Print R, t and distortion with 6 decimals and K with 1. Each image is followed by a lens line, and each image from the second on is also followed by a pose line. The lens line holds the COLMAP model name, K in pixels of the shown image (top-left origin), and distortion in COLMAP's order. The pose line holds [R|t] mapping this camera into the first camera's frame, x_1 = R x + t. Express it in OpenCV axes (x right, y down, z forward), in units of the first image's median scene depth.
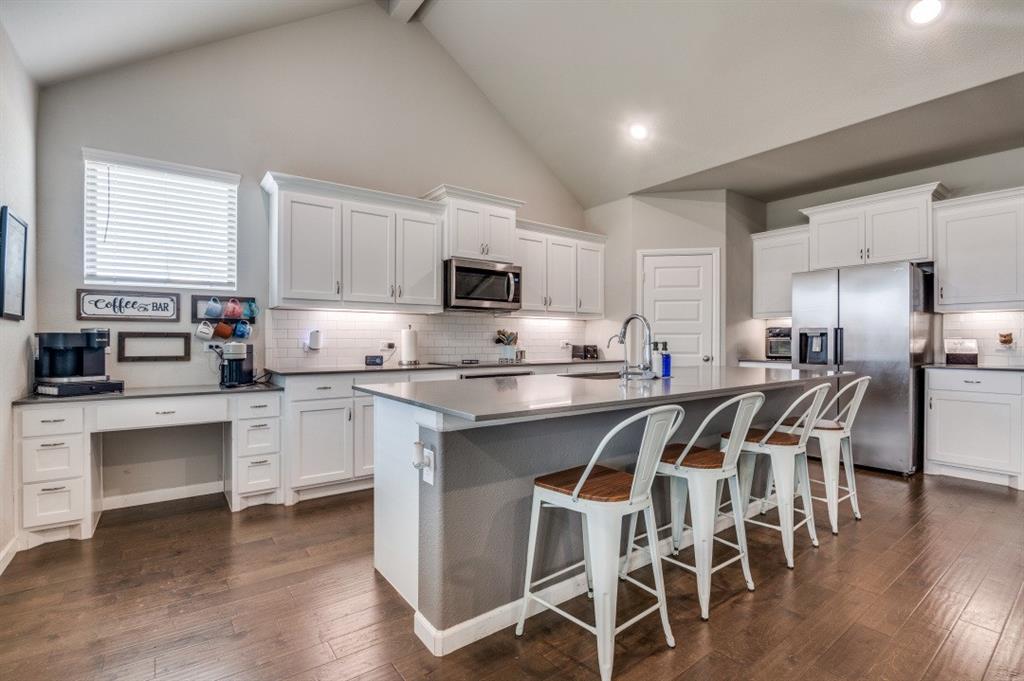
lens RADIAL K [[472.5, 0, 506.6], [0, 472.5, 341.5], [0, 0, 1]] dist [-0.020263, -0.000672]
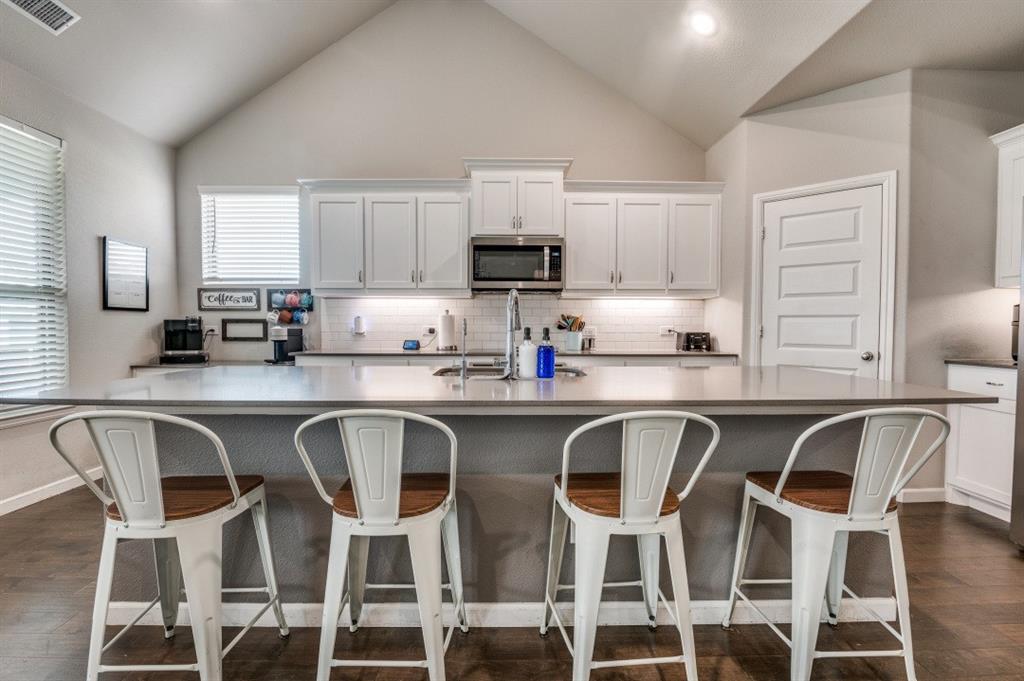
lens RADIAL K [[472.5, 0, 506.6], [0, 472.5, 341.5], [0, 0, 1]] dist [-0.020263, -0.000672]
pose [[0.812527, 0.021262, -0.582535, 0.478848], [-0.003926, 0.999512, 0.031005, -0.000078], [0.582910, -0.022905, 0.812214, 0.279458]]
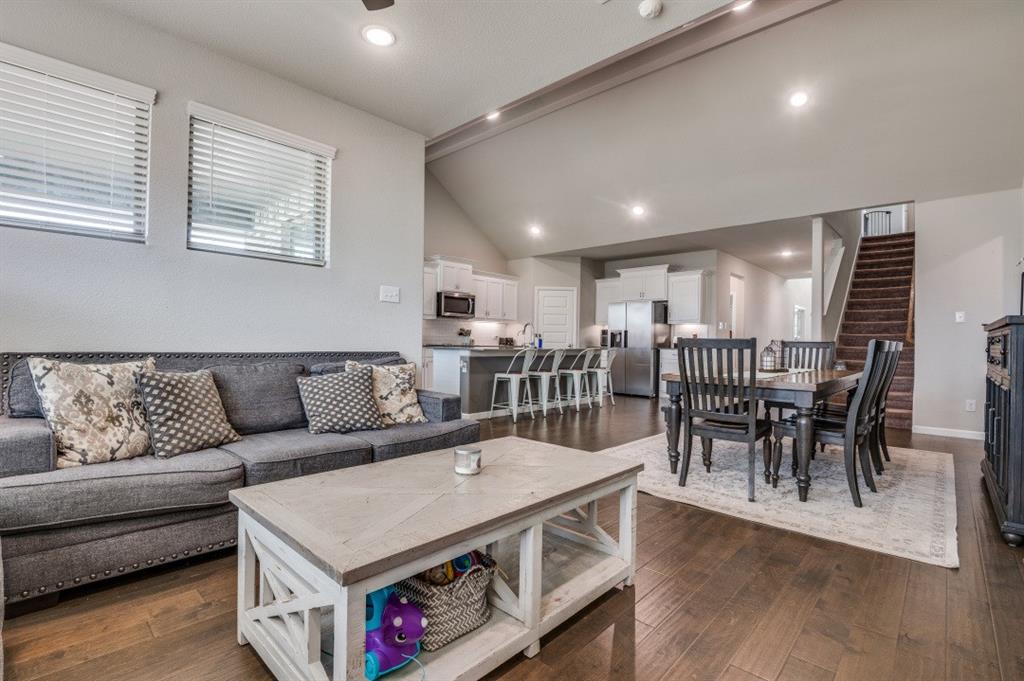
lens RADIAL K [[472.5, 0, 506.6], [0, 472.5, 341.5], [0, 0, 1]] dist [-0.020263, -0.000672]
pose [[0.983939, 0.015735, 0.177813, -0.198551], [-0.015669, 0.999876, -0.001776, 0.033280], [-0.177818, -0.001039, 0.984063, -1.001301]]
